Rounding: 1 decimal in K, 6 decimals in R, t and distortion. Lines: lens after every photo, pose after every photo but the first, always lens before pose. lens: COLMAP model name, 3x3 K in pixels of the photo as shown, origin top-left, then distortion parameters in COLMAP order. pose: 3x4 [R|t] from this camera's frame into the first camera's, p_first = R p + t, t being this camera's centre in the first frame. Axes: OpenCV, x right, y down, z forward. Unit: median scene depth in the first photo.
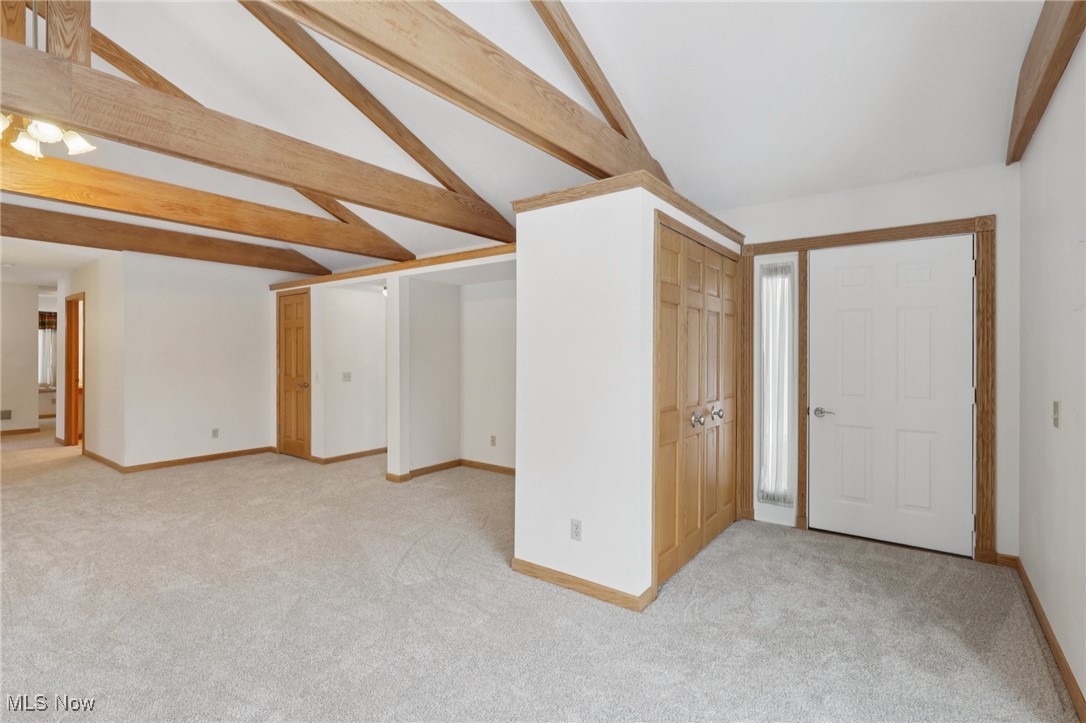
lens RADIAL K [[508.9, 0, 543.0], [0, 508.9, 361.5], [0, 0, 1]] dist [-0.001525, -0.000357]
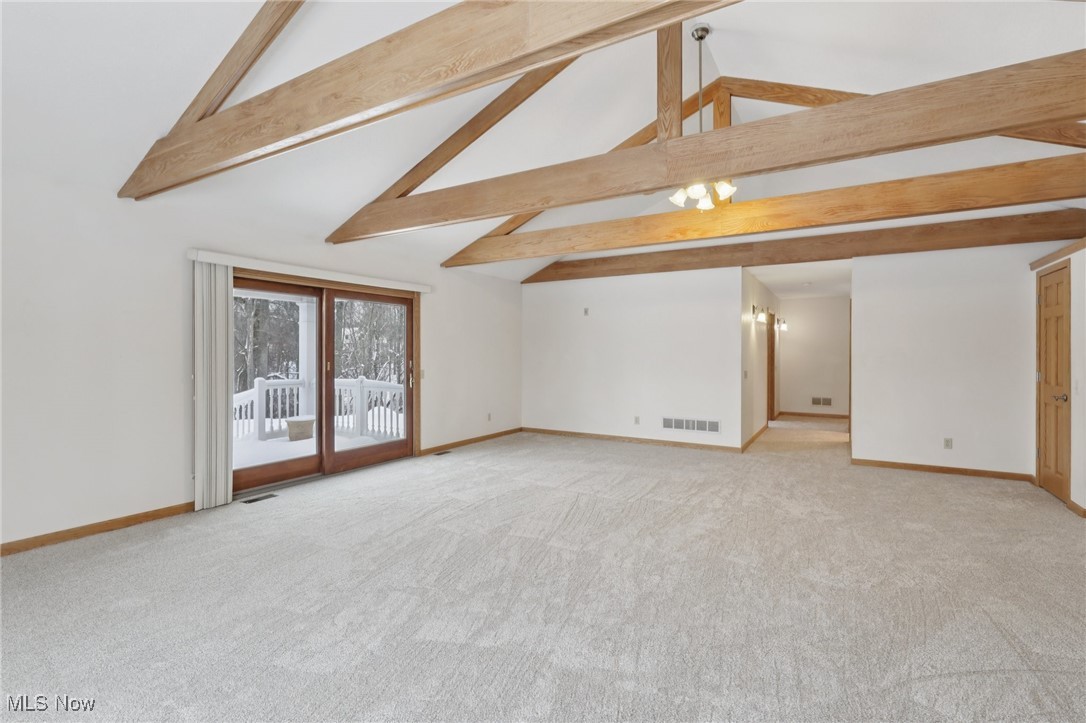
lens RADIAL K [[508.9, 0, 543.0], [0, 508.9, 361.5], [0, 0, 1]] dist [-0.001525, -0.000357]
pose [[0.100686, 0.016842, -0.994776, 0.253355], [-0.015922, 0.999756, 0.015315, -0.005495], [0.994791, 0.014297, 0.100929, 0.328779]]
